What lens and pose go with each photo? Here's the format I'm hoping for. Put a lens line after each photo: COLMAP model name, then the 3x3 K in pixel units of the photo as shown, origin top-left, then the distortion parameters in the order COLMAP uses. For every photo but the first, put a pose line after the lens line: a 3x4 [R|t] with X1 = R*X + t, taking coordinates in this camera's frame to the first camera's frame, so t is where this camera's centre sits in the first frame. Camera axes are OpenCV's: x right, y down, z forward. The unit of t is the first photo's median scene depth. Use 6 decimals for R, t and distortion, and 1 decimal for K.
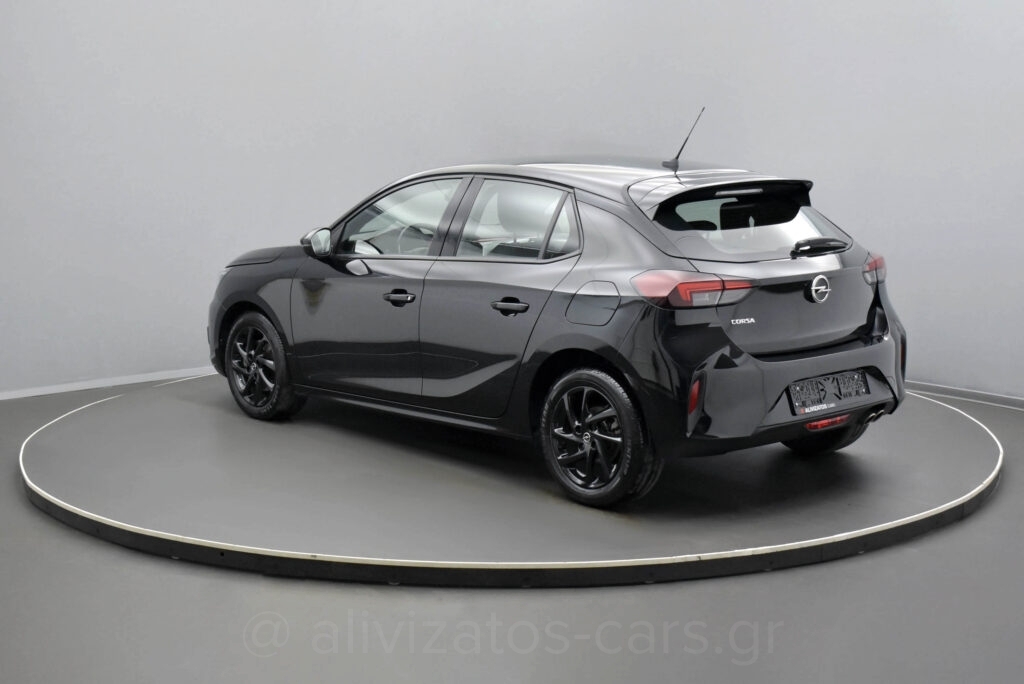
lens RADIAL K [[1754.7, 0, 510.9], [0, 1754.7, 335.1], [0, 0, 1]] dist [-0.108817, 0.000000]
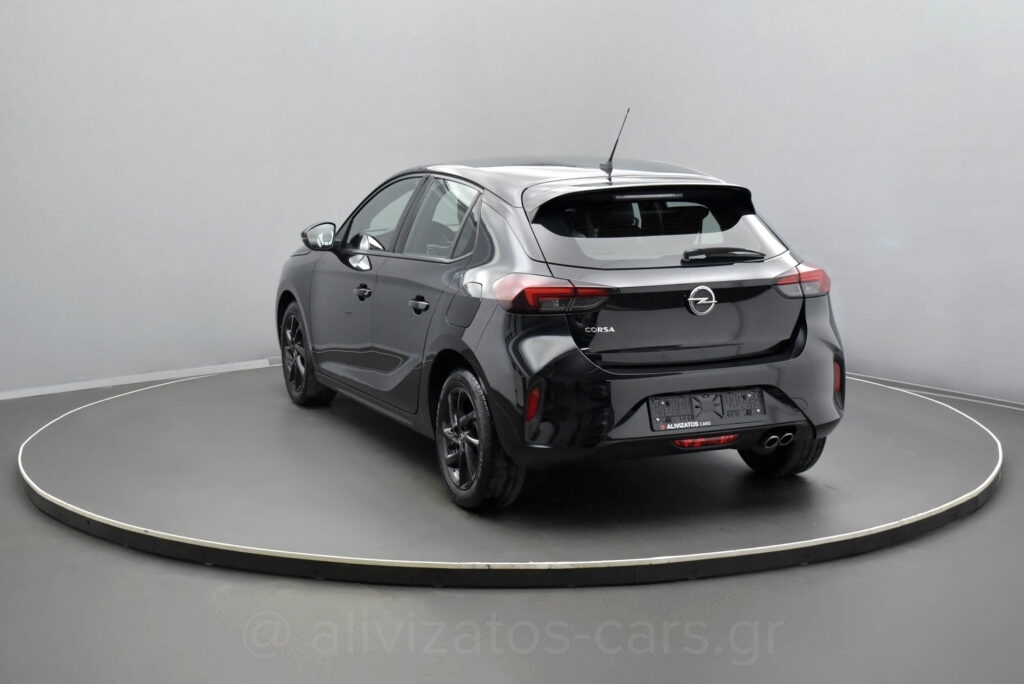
lens RADIAL K [[1754.7, 0, 513.5], [0, 1754.7, 347.6], [0, 0, 1]] dist [-0.108817, 0.000000]
pose [[0.945890, 0.051831, -0.320321, 0.384423], [-0.048917, 0.998656, 0.017144, -0.012031], [0.320779, -0.000547, 0.947154, 0.062470]]
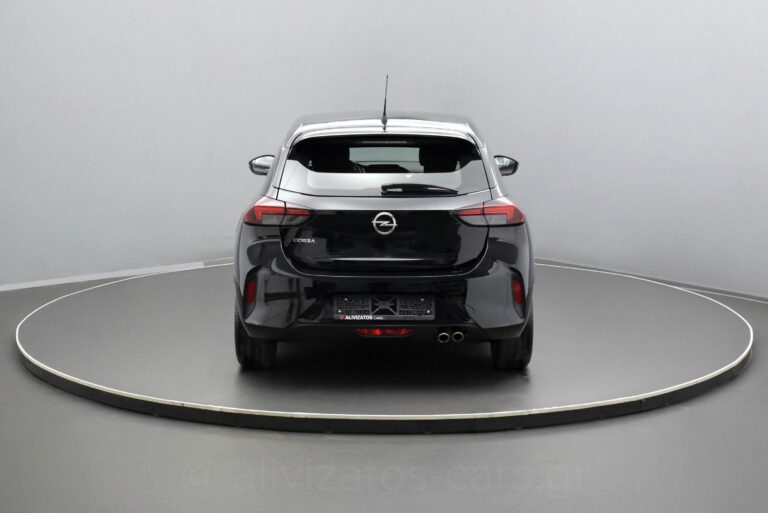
lens RADIAL K [[1316.0, 0, 383.1], [0, 1316.0, 257.8], [0, 0, 1]] dist [-0.108817, 0.000000]
pose [[0.737095, 0.114394, -0.666037, 0.793153], [-0.106778, 0.992903, 0.052365, -0.050466], [0.667300, 0.032520, 0.744079, 0.305767]]
